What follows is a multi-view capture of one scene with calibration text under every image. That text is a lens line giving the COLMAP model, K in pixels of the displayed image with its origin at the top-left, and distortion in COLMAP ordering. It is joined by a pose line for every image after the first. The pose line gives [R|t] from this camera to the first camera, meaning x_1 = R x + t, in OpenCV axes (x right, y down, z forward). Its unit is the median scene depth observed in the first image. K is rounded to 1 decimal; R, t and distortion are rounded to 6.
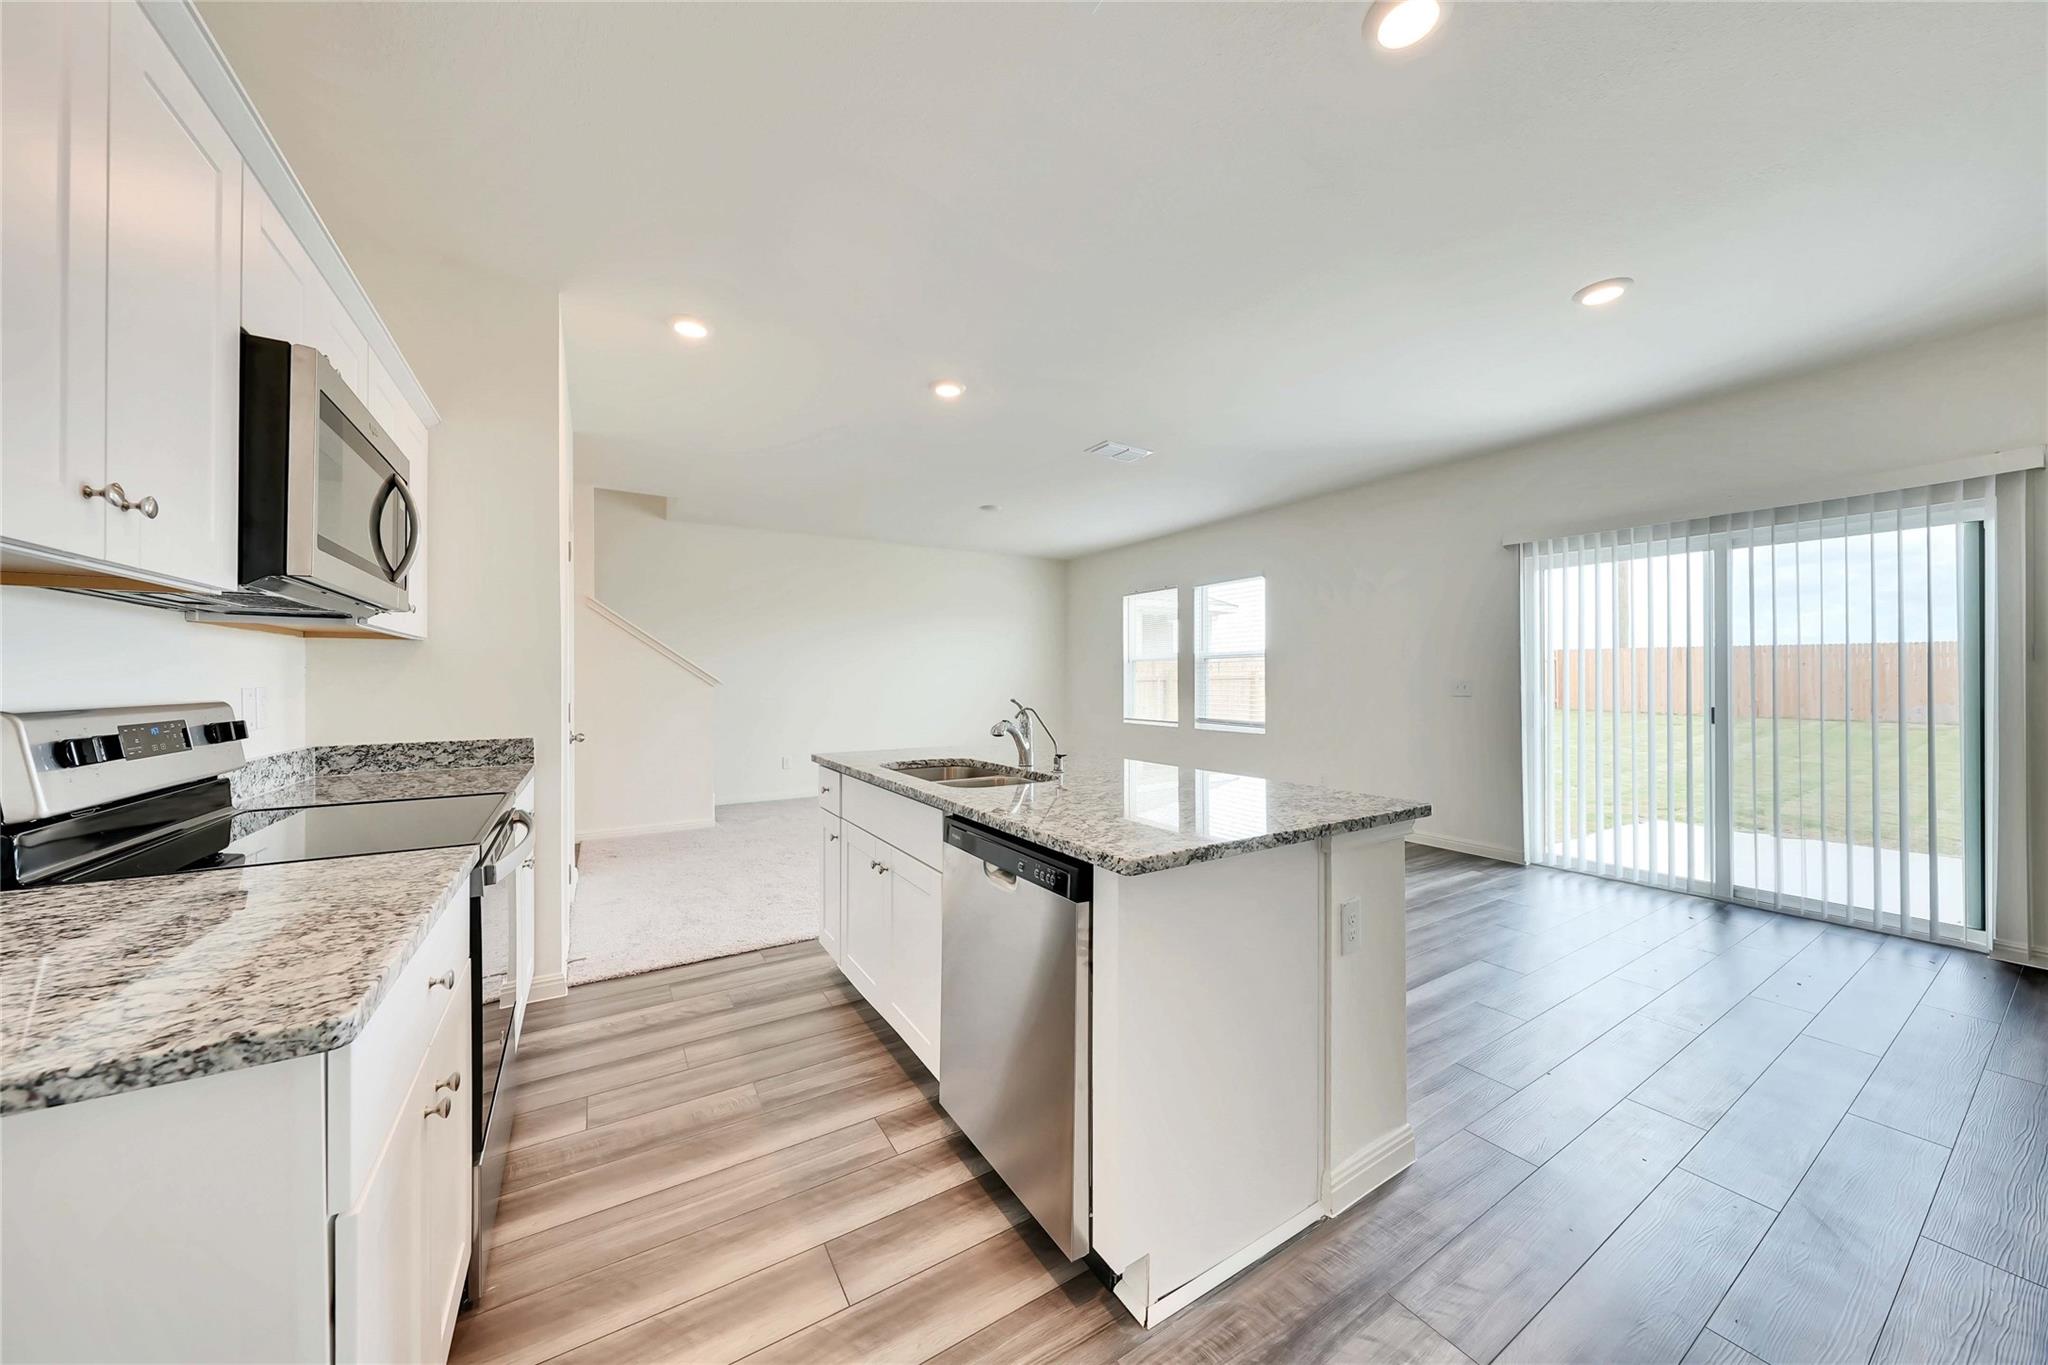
lens RADIAL K [[681.5, 0, 1016.8], [0, 681.5, 672.8], [0, 0, 1]] dist [0.000919, -0.000048]
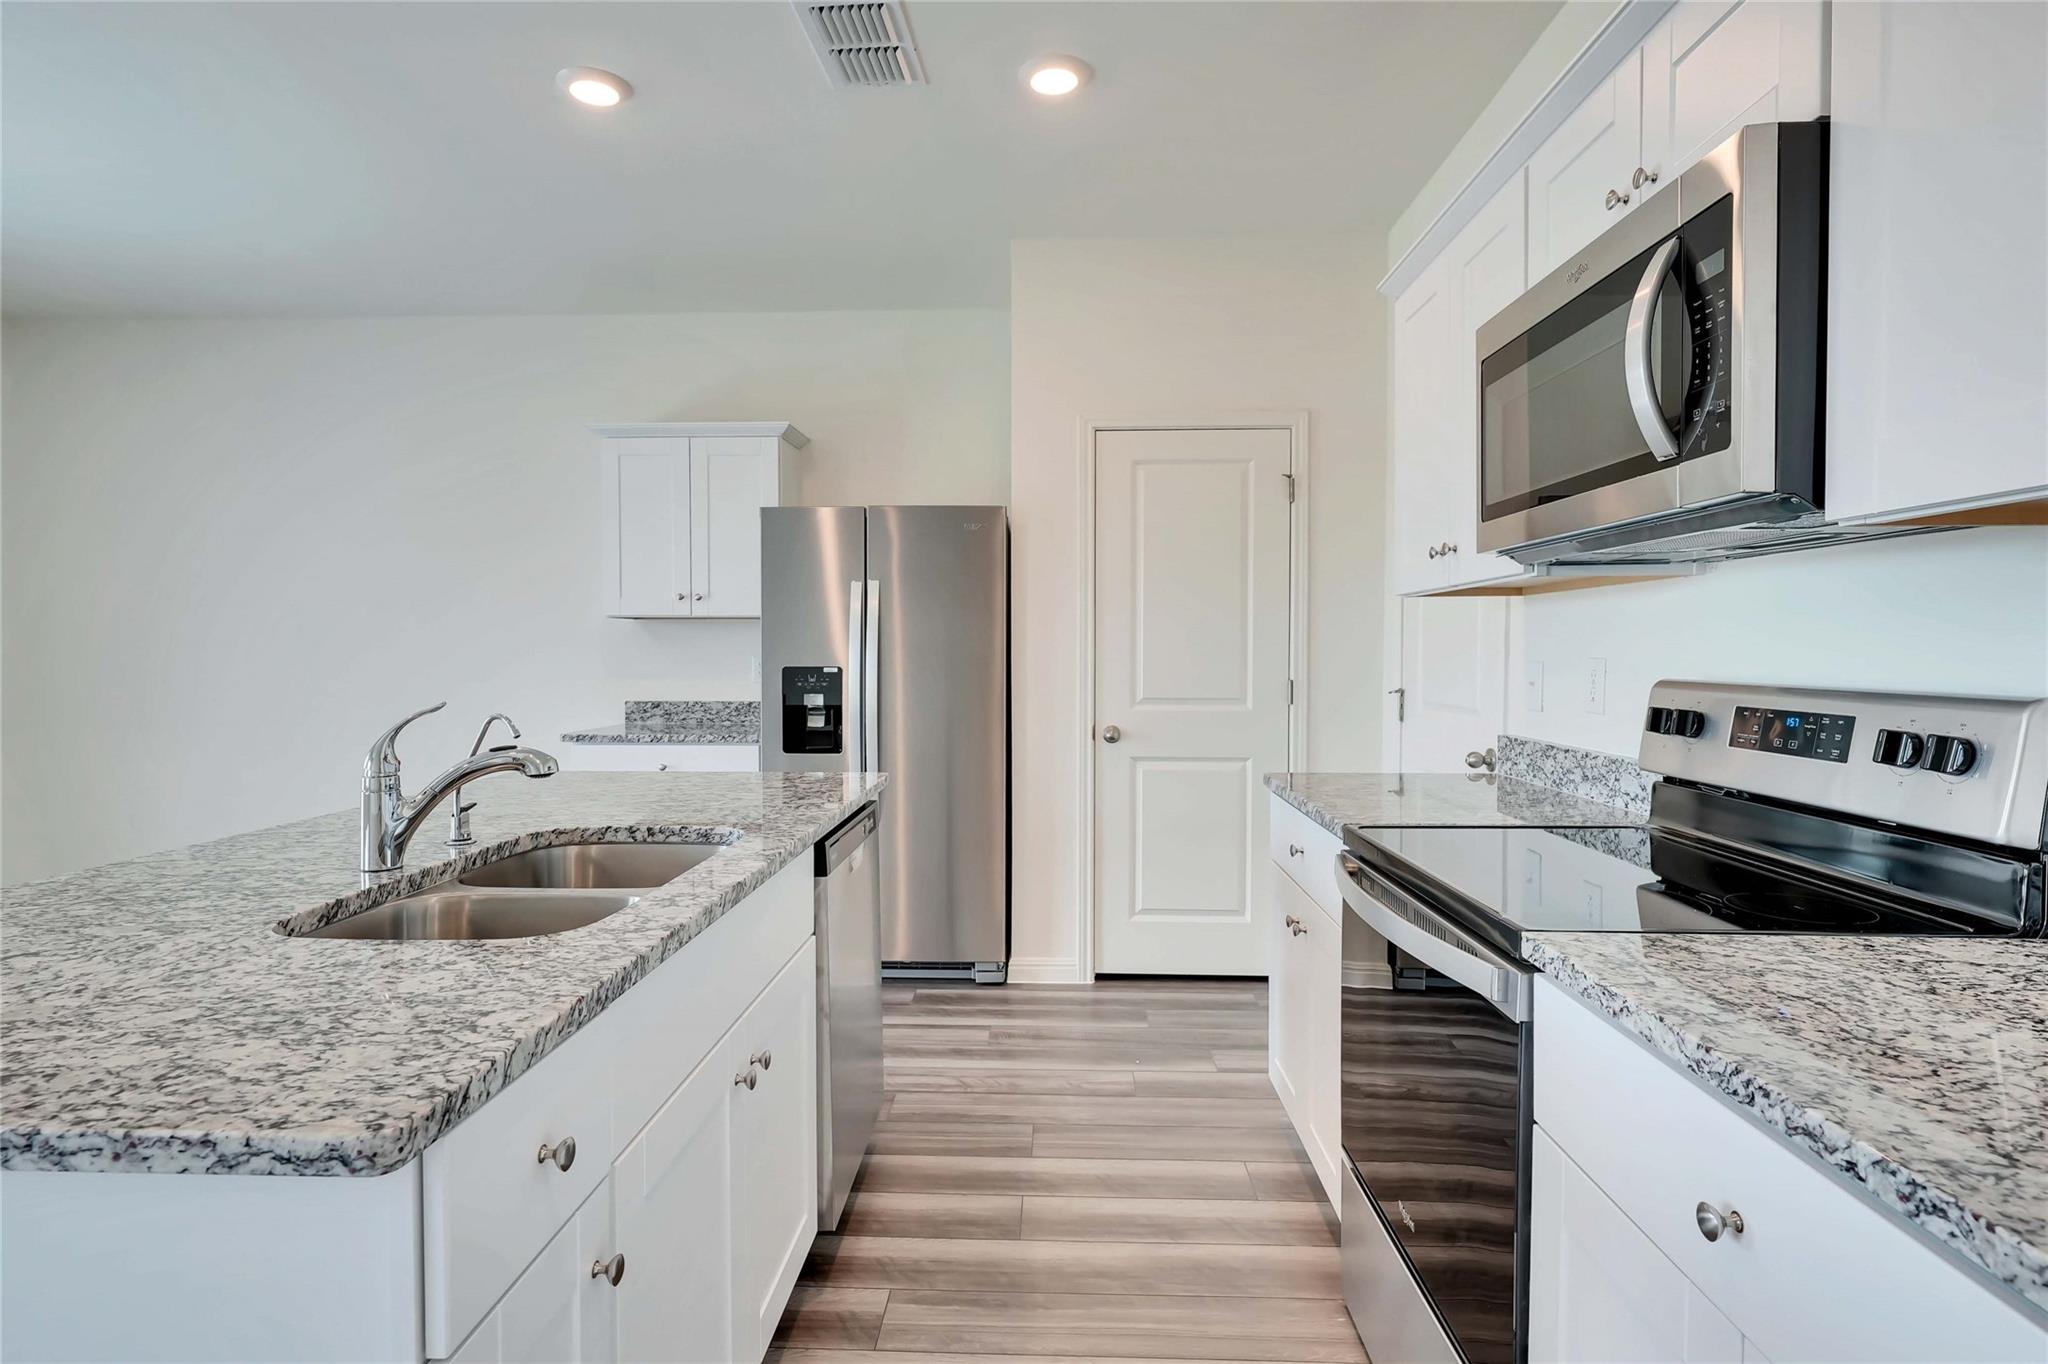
lens RADIAL K [[1043.6, 0, 1036.9], [0, 1043.6, 687.0], [0, 0, 1]] dist [0.004548, 0.000237]
pose [[-0.837606, -0.011756, 0.546149, -0.236766], [0.001810, 0.999703, 0.024295, 0.004957], [-0.546272, 0.021338, -0.837336, 0.475006]]
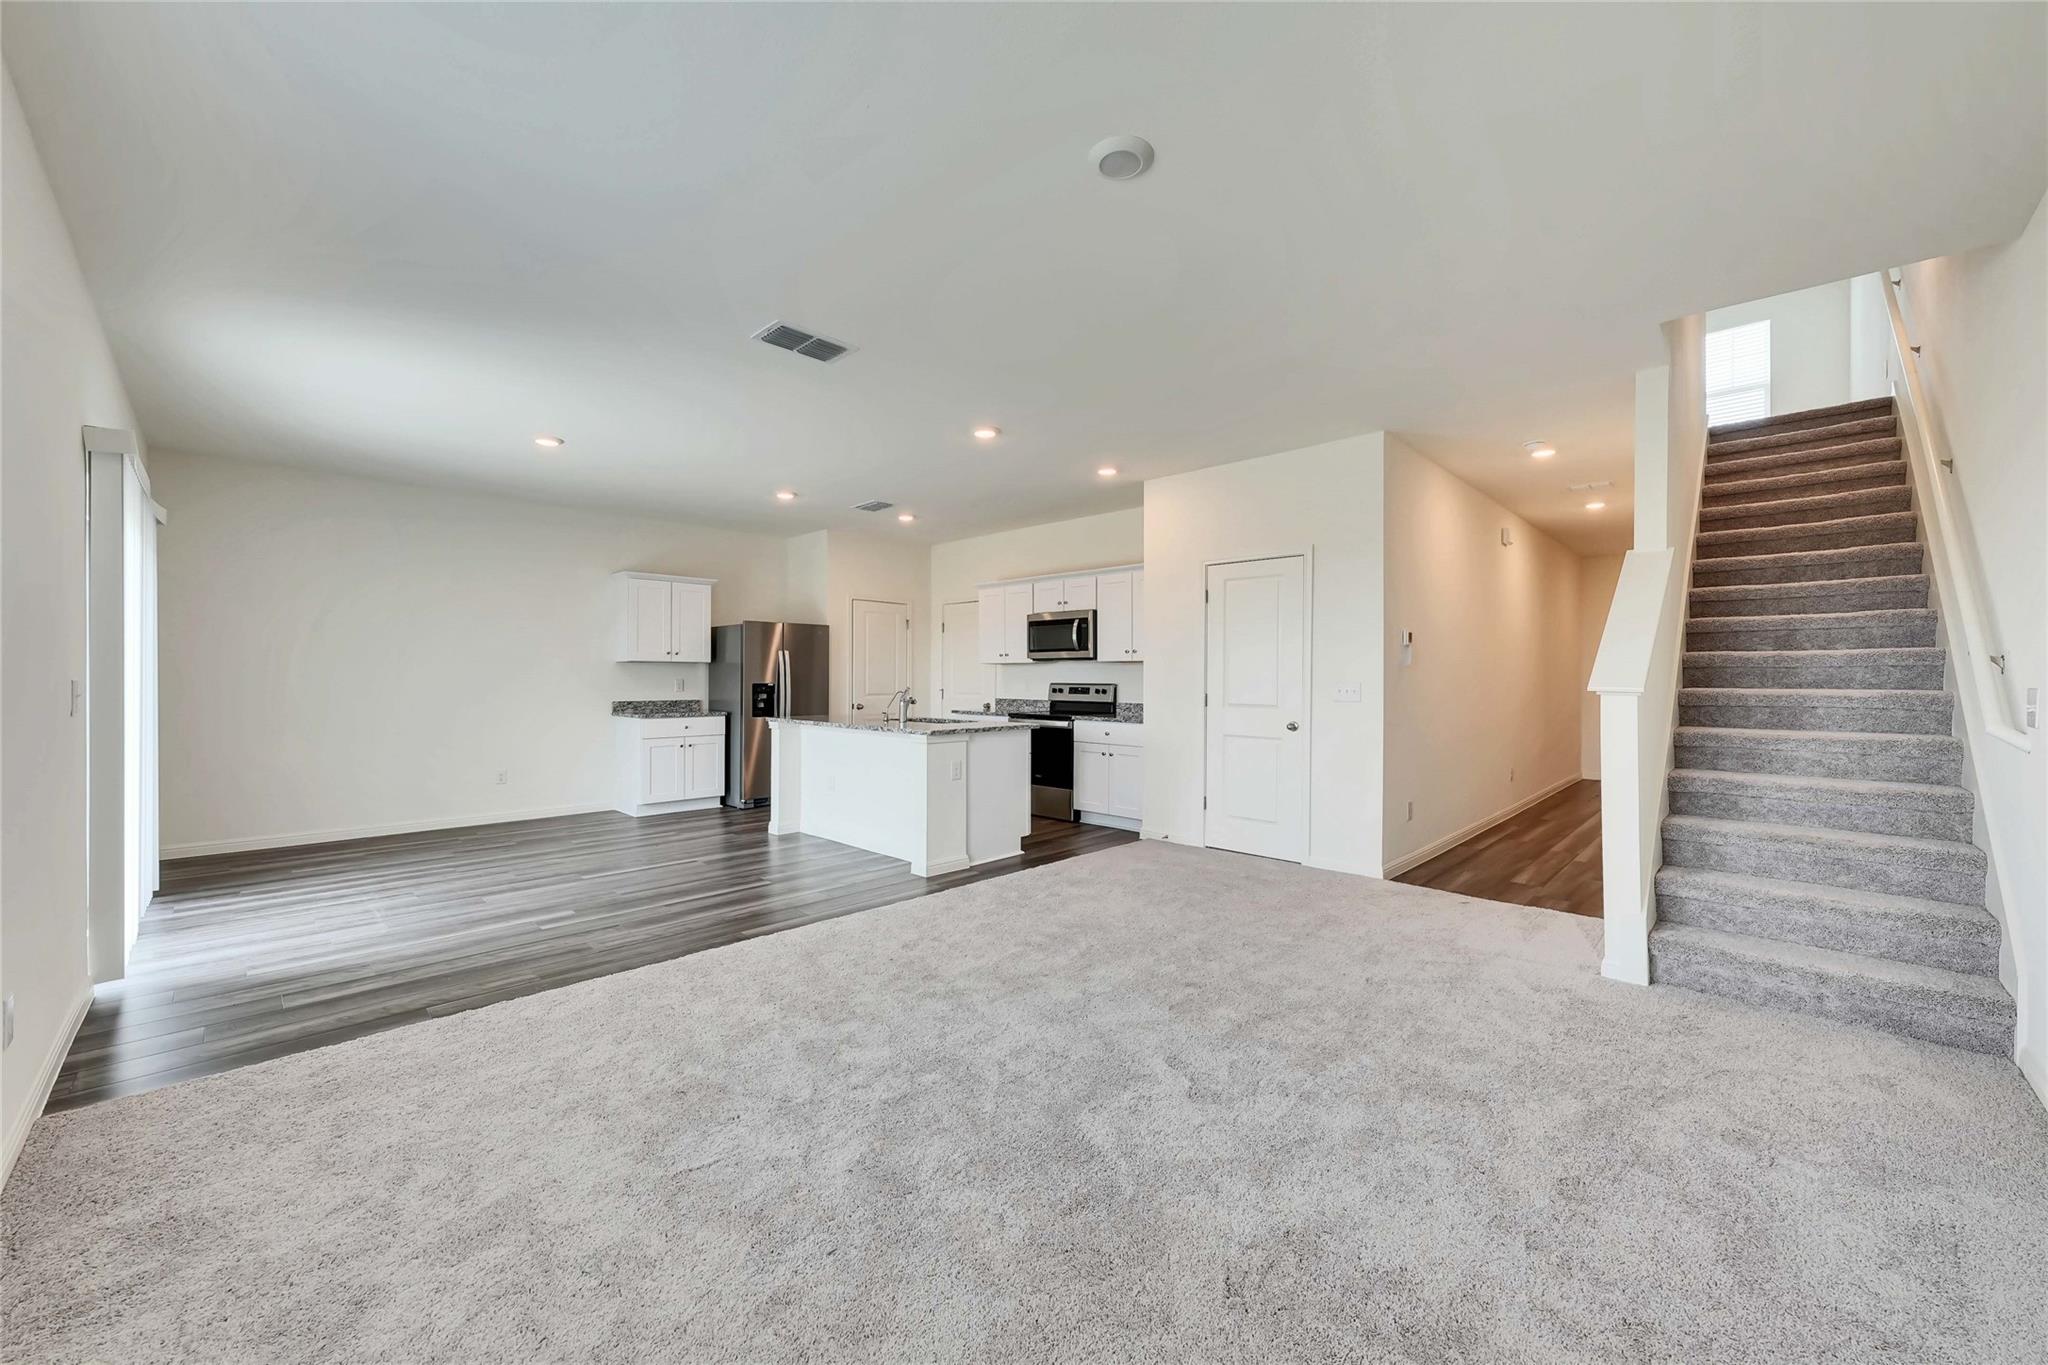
lens RADIAL K [[749.2, 0, 1013.0], [0, 749.2, 685.7], [0, 0, 1]] dist [-0.000741, 0.000511]
pose [[-0.971372, 0.009947, -0.237355, 0.080477], [0.008058, 0.999928, 0.008928, 0.004014], [0.237427, 0.006760, -0.971382, 1.164691]]
